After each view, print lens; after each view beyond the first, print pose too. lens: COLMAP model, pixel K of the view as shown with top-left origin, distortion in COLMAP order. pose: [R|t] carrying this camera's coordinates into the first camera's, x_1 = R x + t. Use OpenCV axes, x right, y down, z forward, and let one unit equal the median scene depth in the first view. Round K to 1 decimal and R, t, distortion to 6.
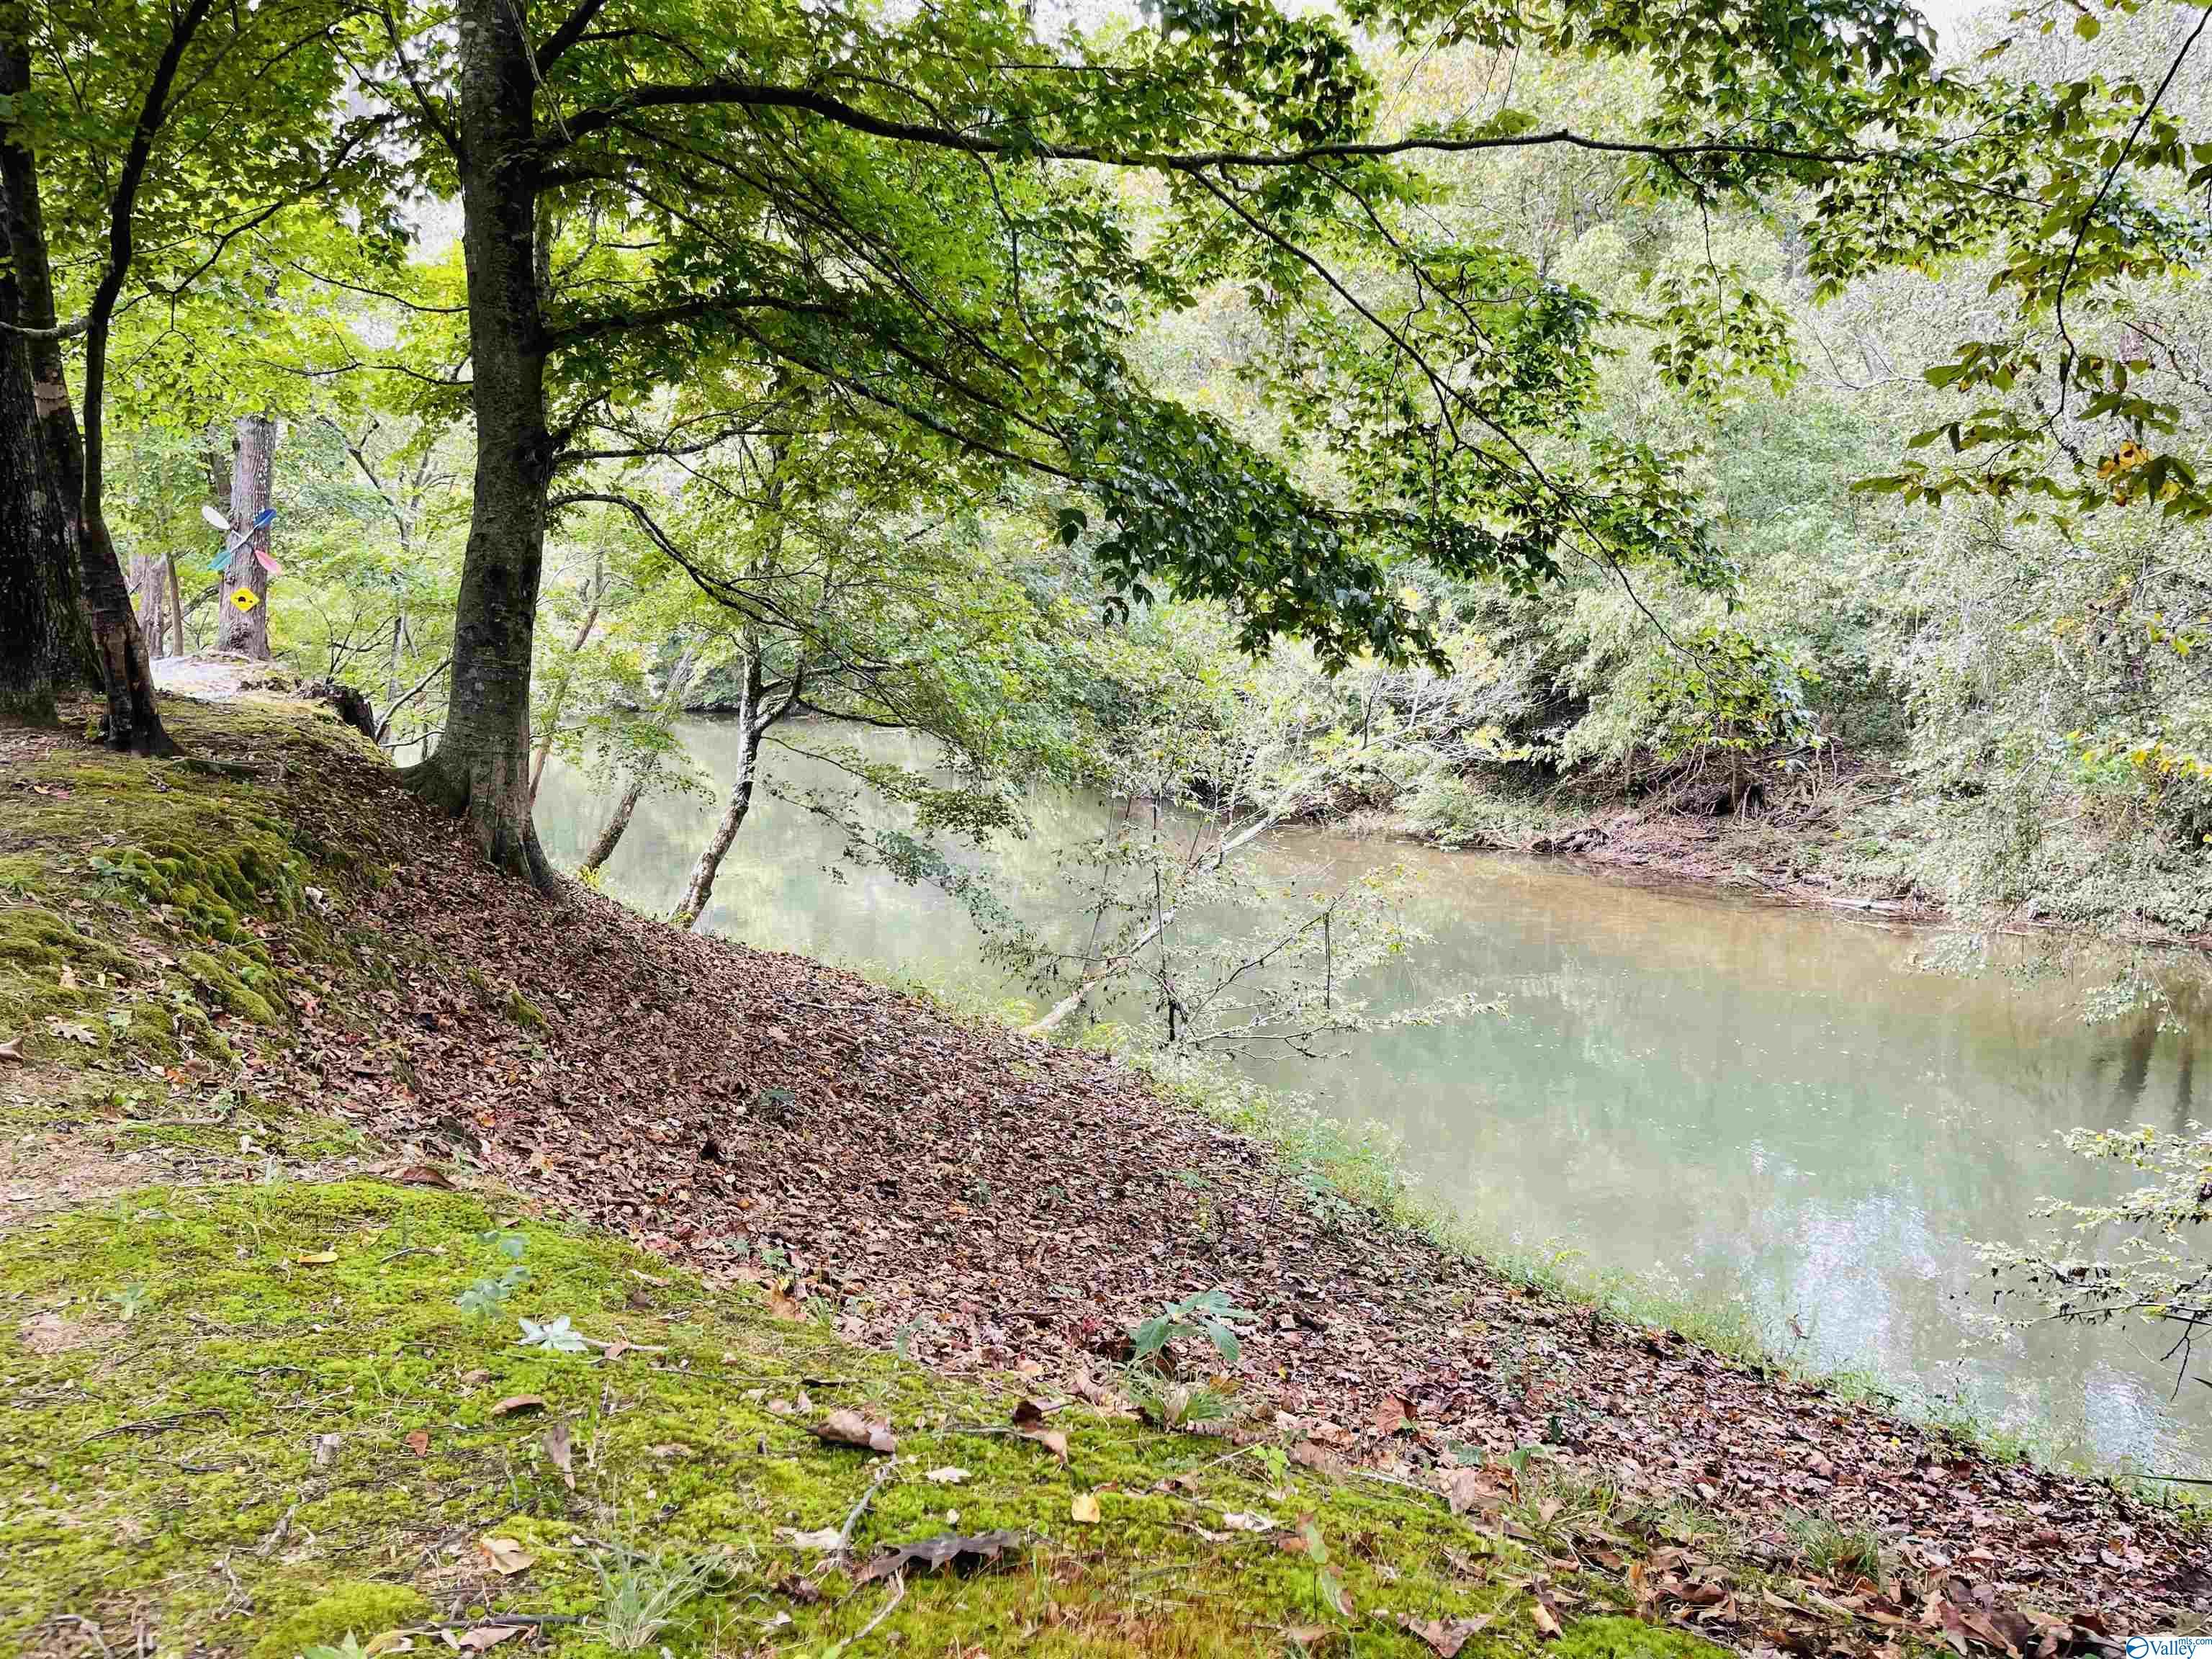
lens RADIAL K [[1662.7, 0, 1106.0], [0, 1662.7, 829.5], [0, 0, 1]] dist [0.041496, -0.059560]
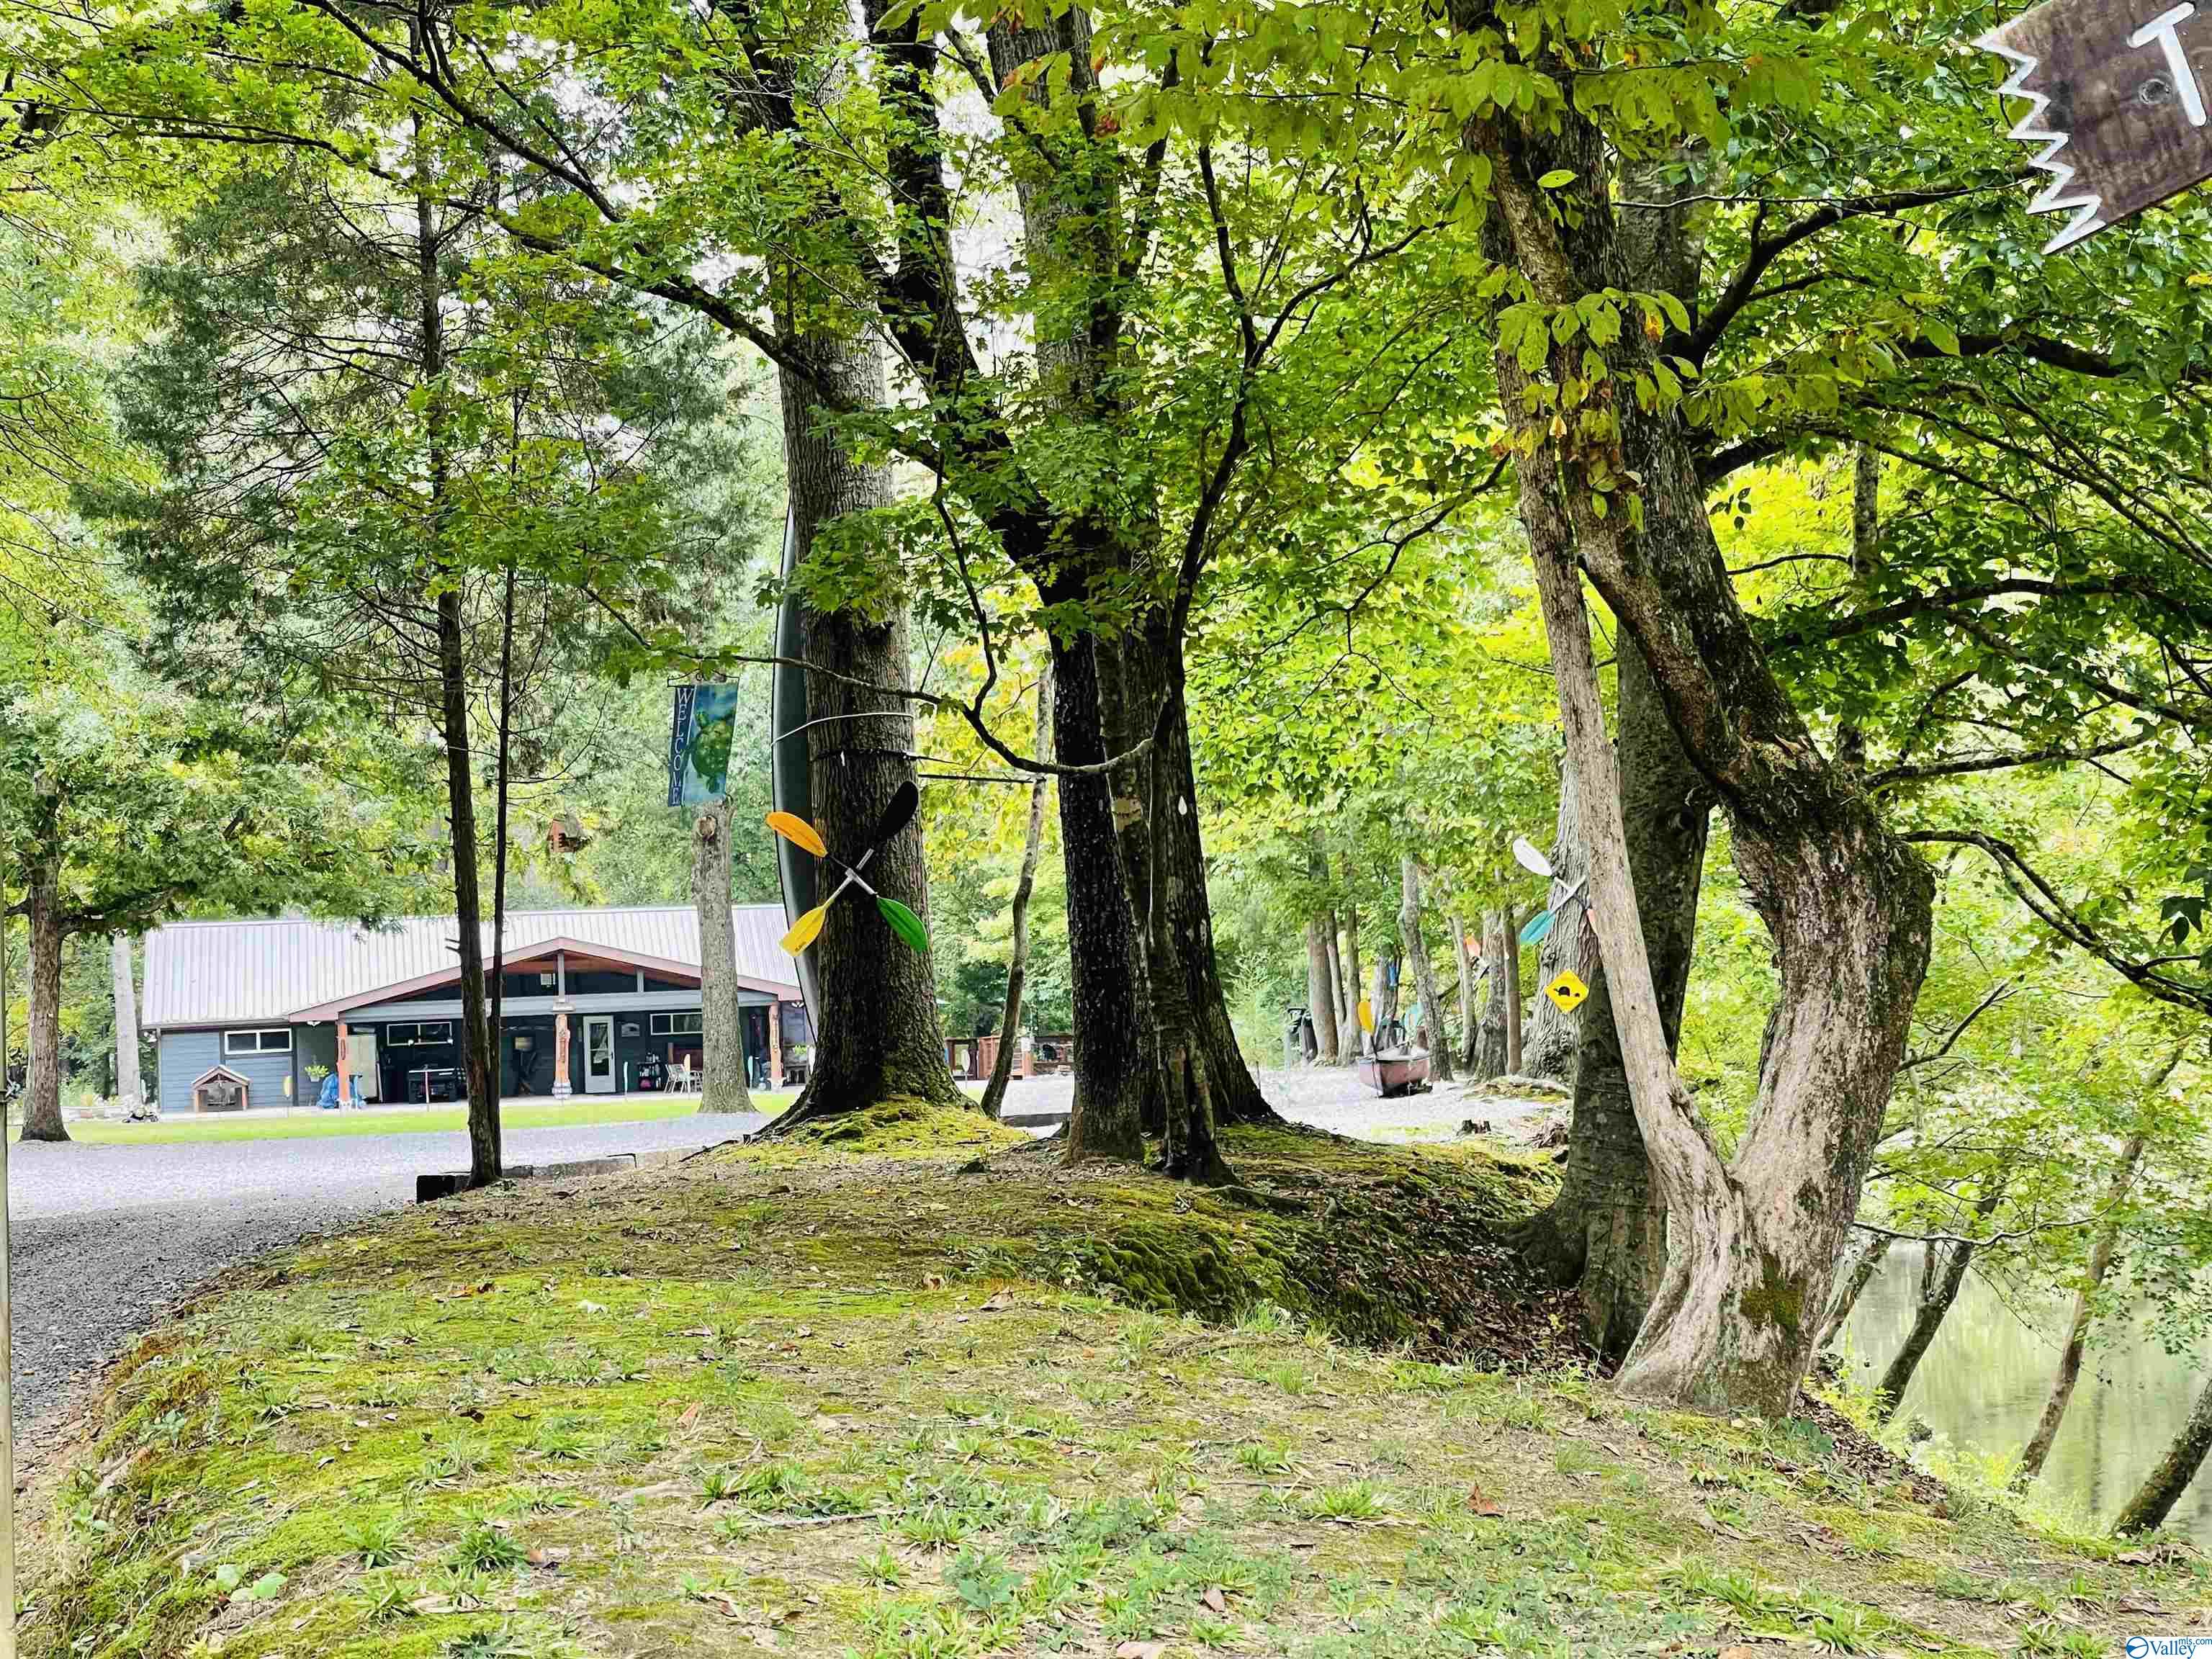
lens RADIAL K [[4059.6, 0, 1030.5], [0, 4059.6, 829.8], [0, 0, 1]] dist [0.163796, 0.134696]
pose [[0.791243, -0.036501, -0.610412, 0.469443], [-0.066585, 0.987139, -0.145338, 0.061107], [0.607866, 0.155642, 0.778636, -0.534200]]
